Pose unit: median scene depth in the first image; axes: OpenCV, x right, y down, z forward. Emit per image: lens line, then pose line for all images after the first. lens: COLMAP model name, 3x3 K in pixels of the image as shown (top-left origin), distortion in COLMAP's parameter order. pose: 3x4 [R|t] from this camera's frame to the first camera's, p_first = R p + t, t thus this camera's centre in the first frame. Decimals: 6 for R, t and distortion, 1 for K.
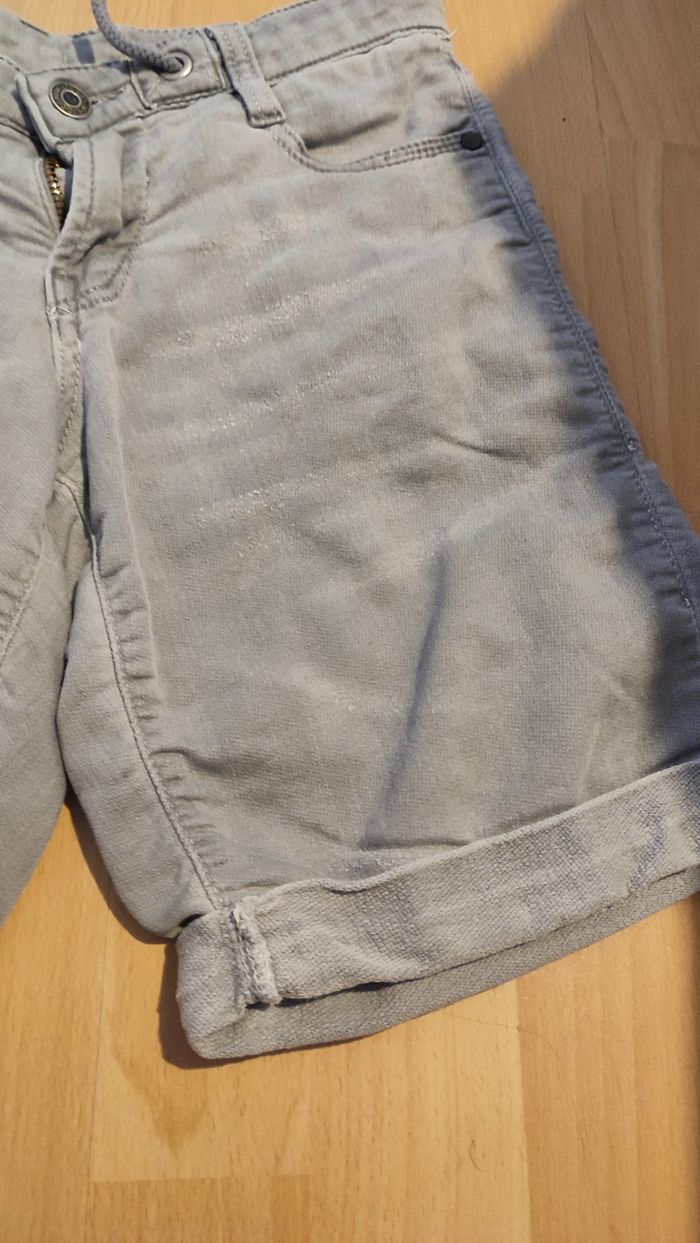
lens RADIAL K [[894.5, 0, 350.0], [0, 894.5, 621.5], [0, 0, 1]] dist [0.024287, -0.052713]
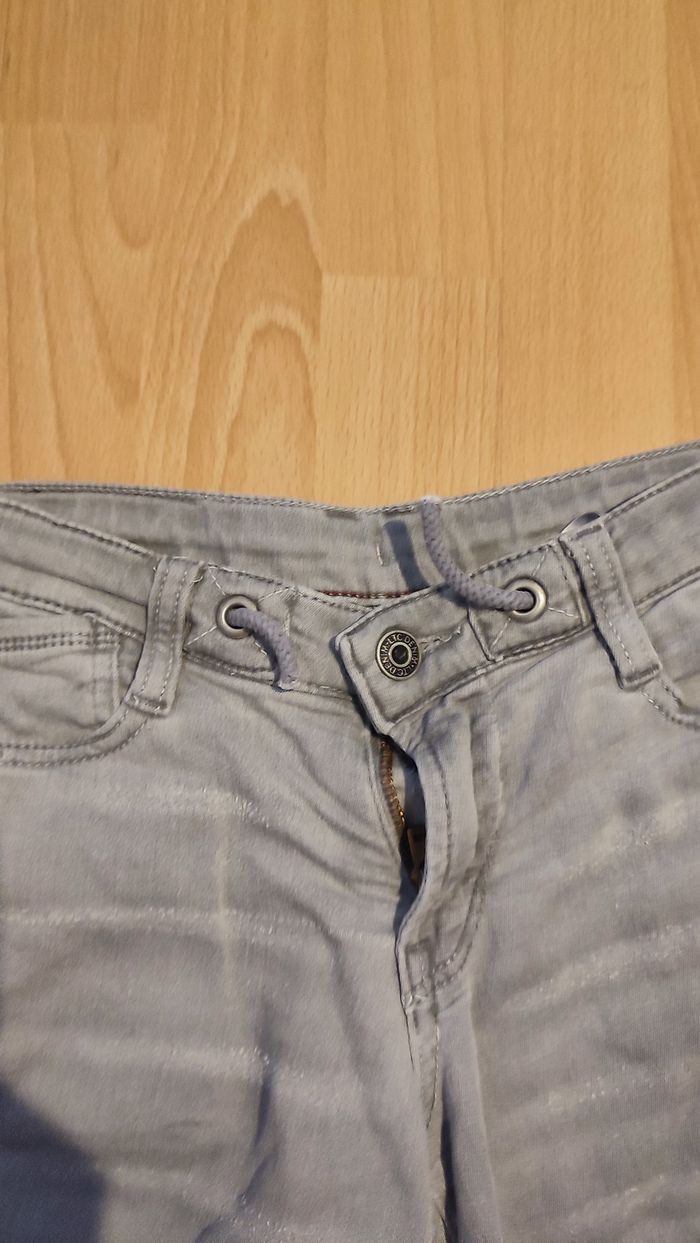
lens RADIAL K [[894.5, 0, 350.0], [0, 894.5, 621.5], [0, 0, 1]] dist [0.024287, -0.052713]
pose [[0.991108, 0.022982, -0.131061, -0.249032], [0.004178, 0.979110, 0.203286, -0.779046], [0.132995, -0.202026, 0.970308, 0.196234]]
